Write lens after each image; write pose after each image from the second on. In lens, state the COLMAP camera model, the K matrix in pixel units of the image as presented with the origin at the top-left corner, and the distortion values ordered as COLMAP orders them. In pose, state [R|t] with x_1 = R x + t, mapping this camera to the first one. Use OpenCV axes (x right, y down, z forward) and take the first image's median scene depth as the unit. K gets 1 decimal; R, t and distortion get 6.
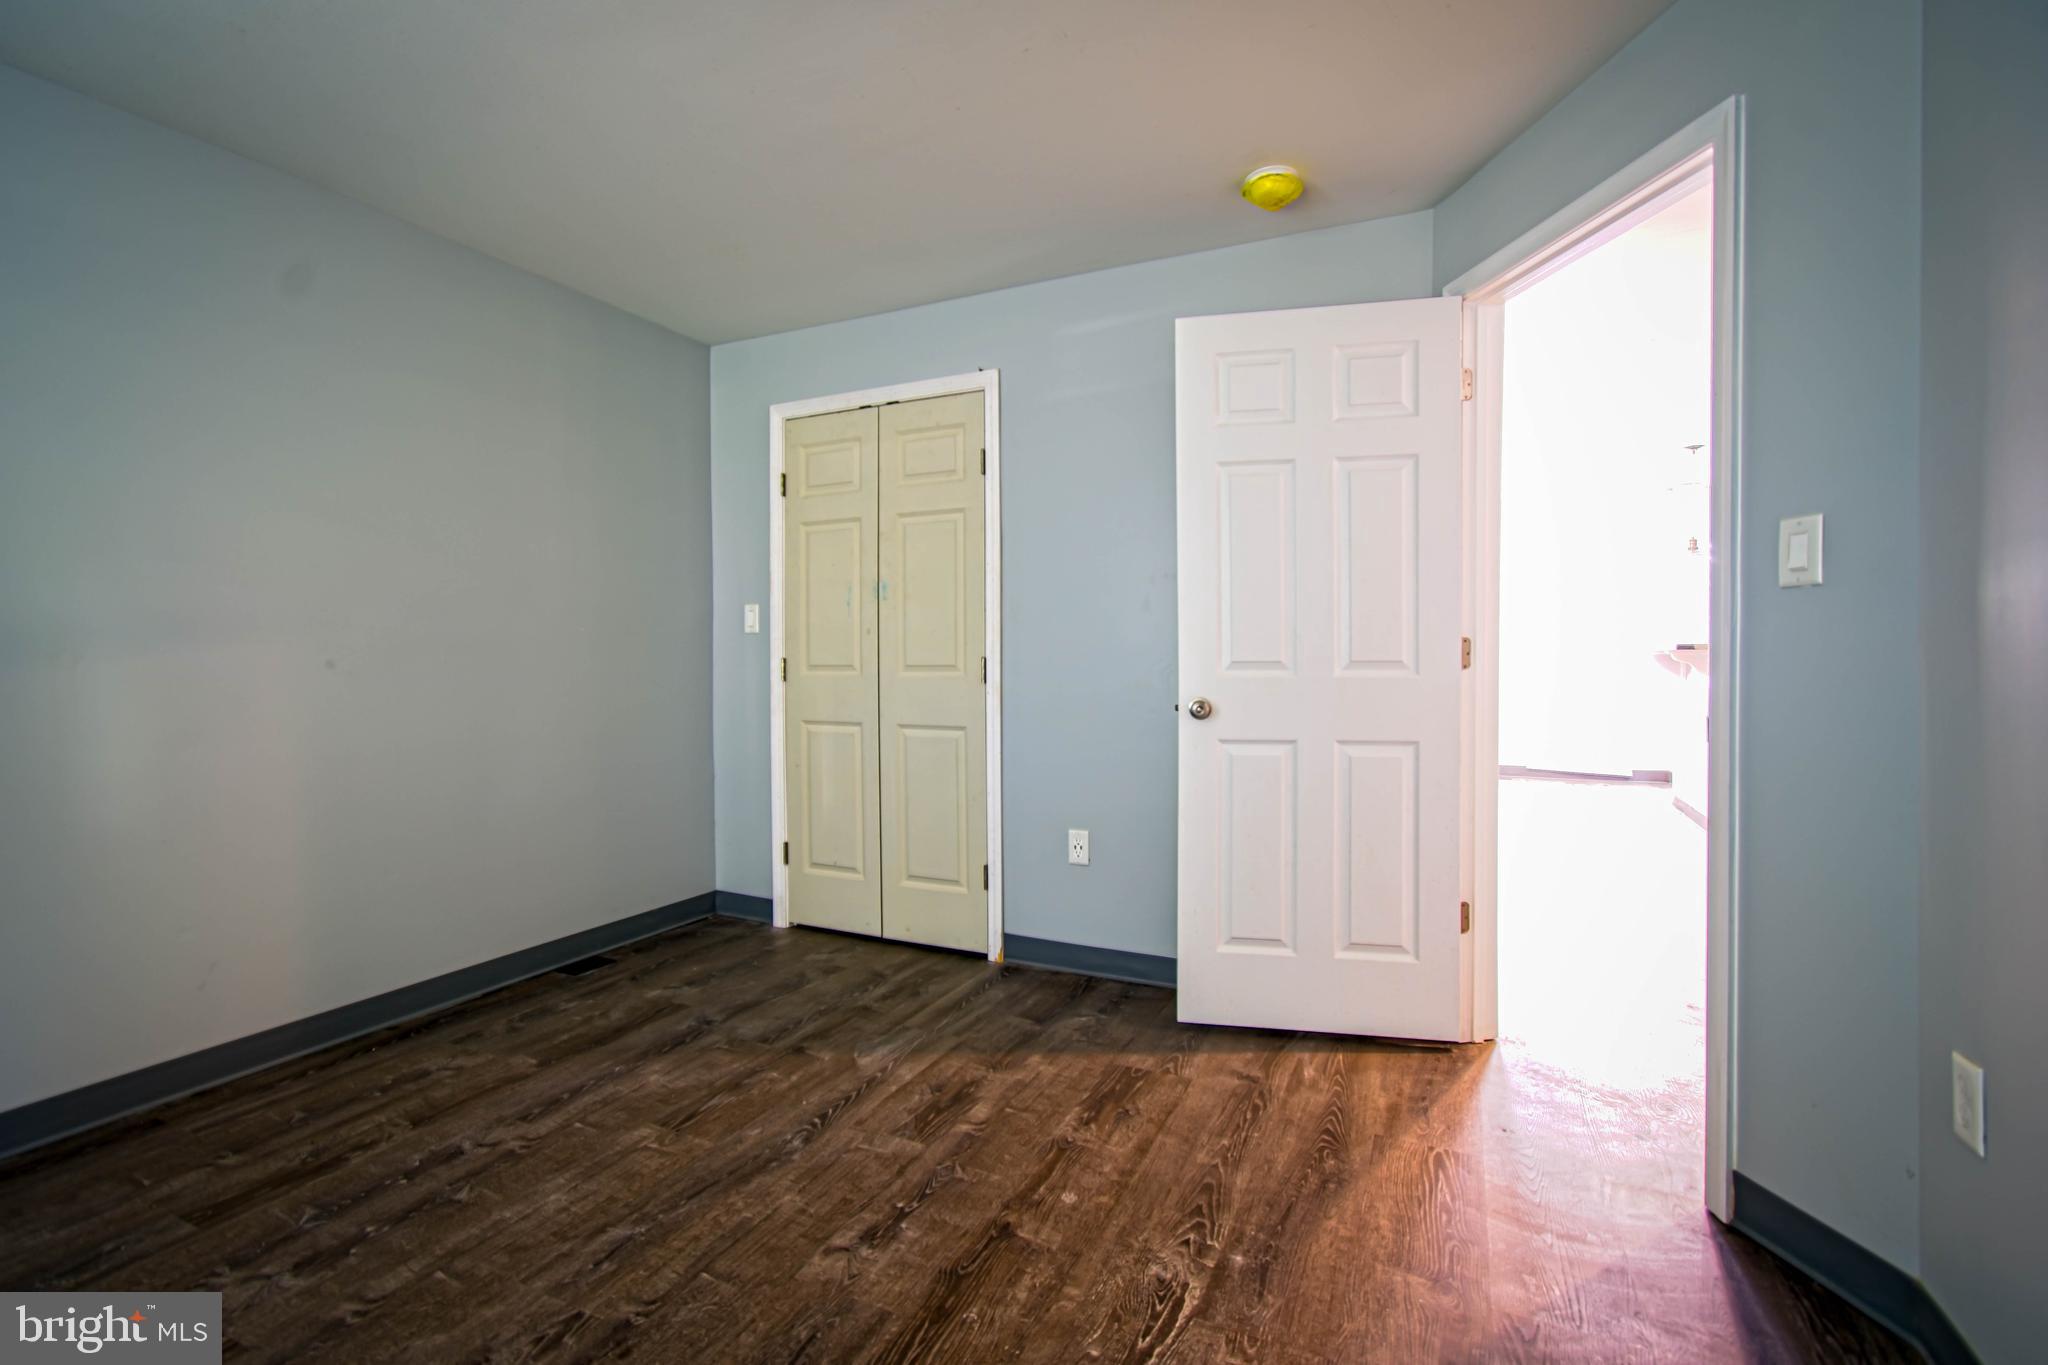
lens RADIAL K [[909.1, 0, 1032.2], [0, 909.1, 682.2], [0, 0, 1]] dist [-0.017645, 0.007544]
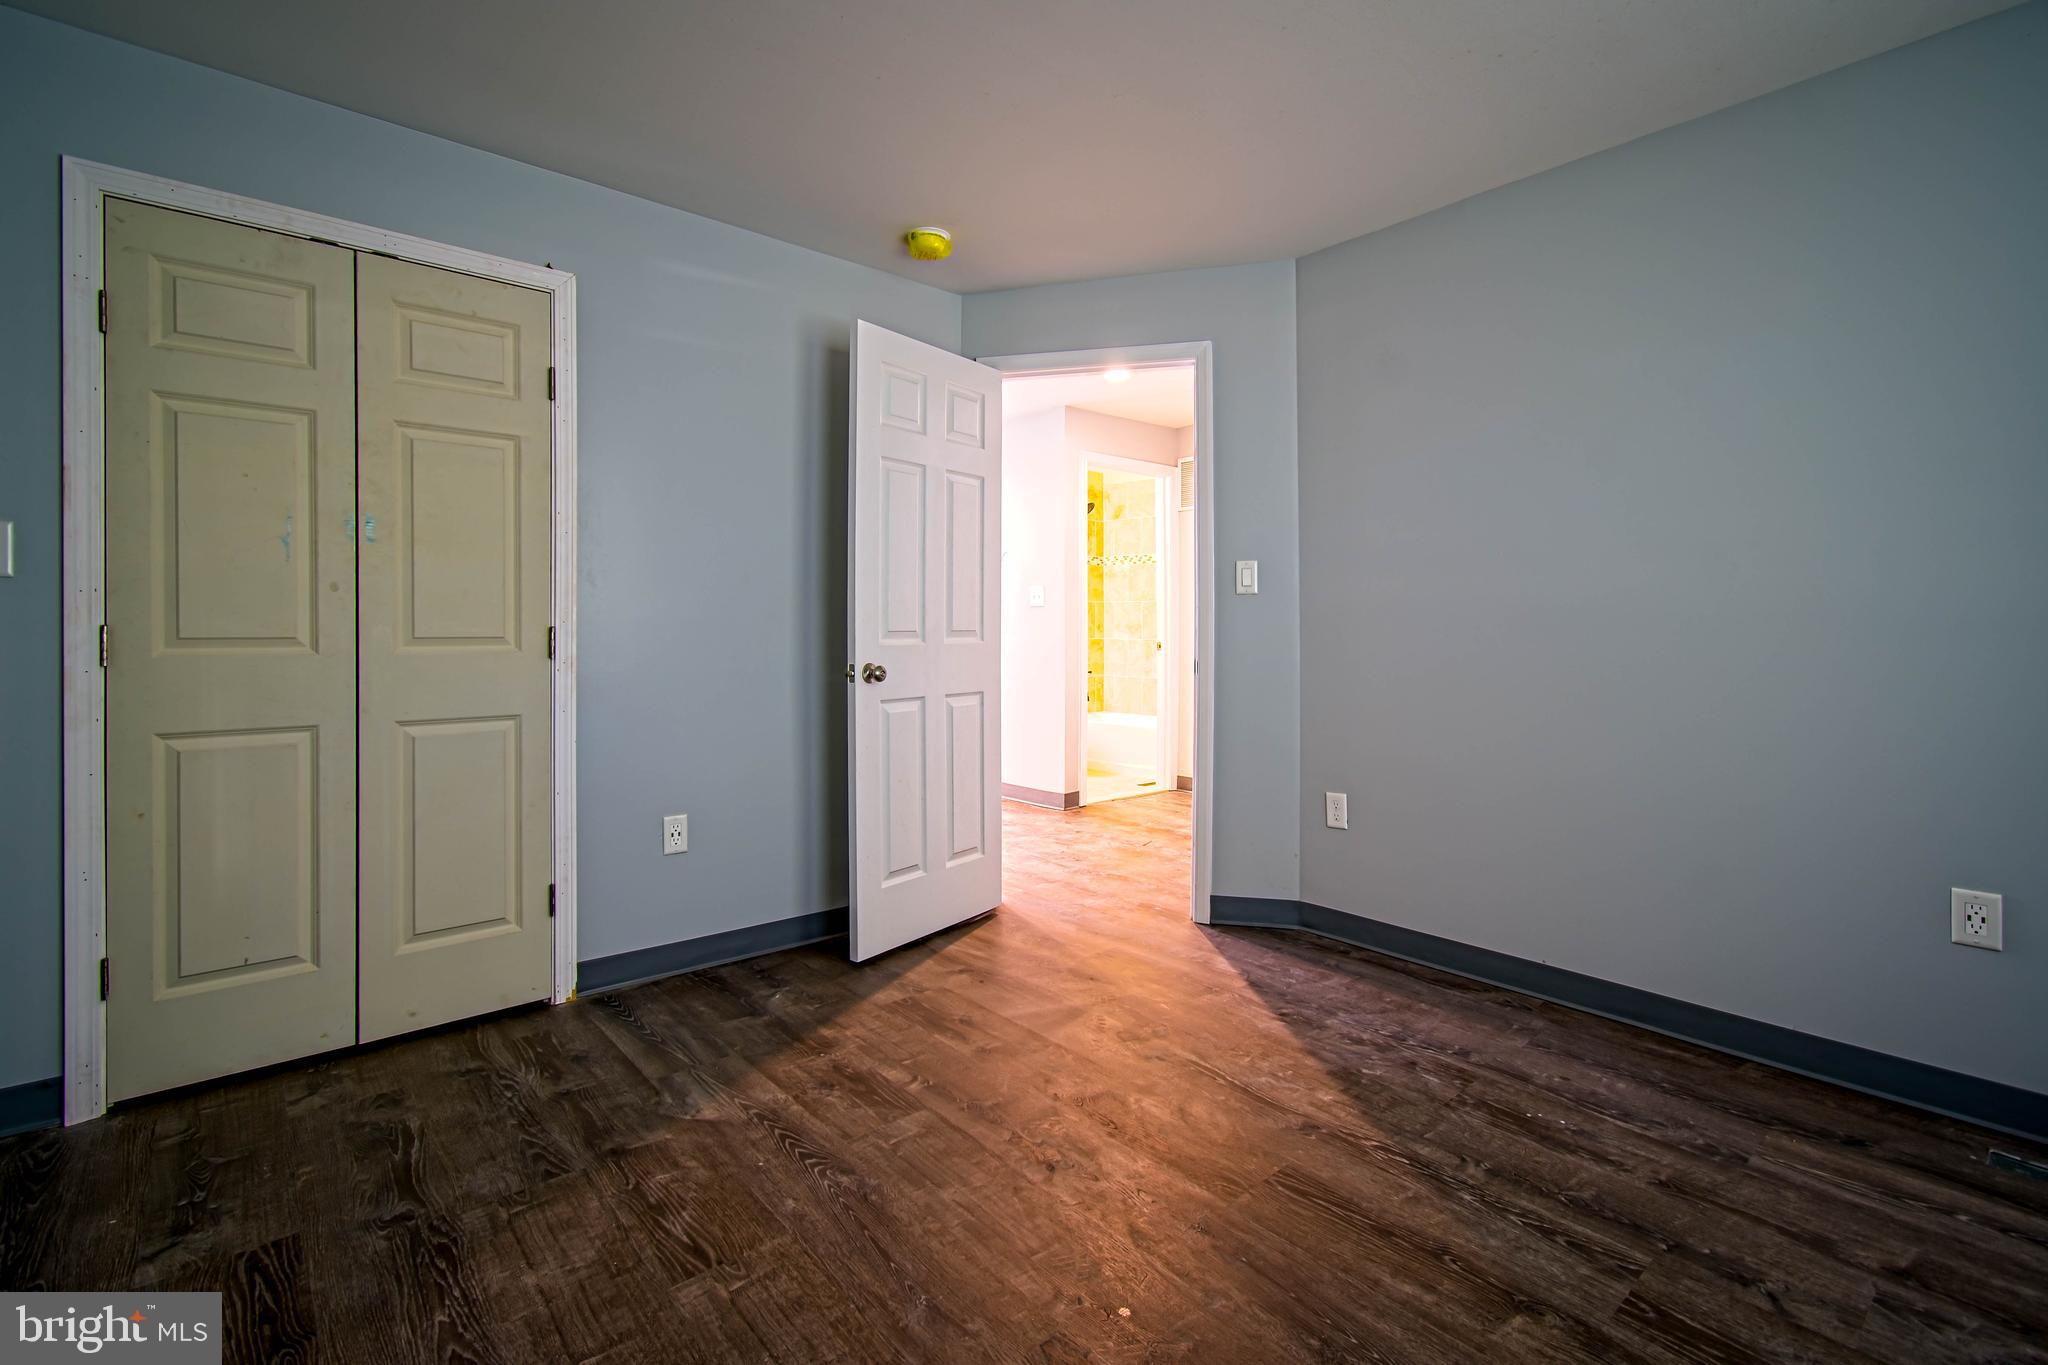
lens RADIAL K [[909.1, 0, 1050.6], [0, 909.1, 634.8], [0, 0, 1]] dist [-0.017645, 0.007544]
pose [[0.403790, -0.005099, 0.914837, -0.773551], [0.020860, 0.999776, -0.003635, -0.009437], [-0.914614, 0.020552, 0.403806, 0.356937]]
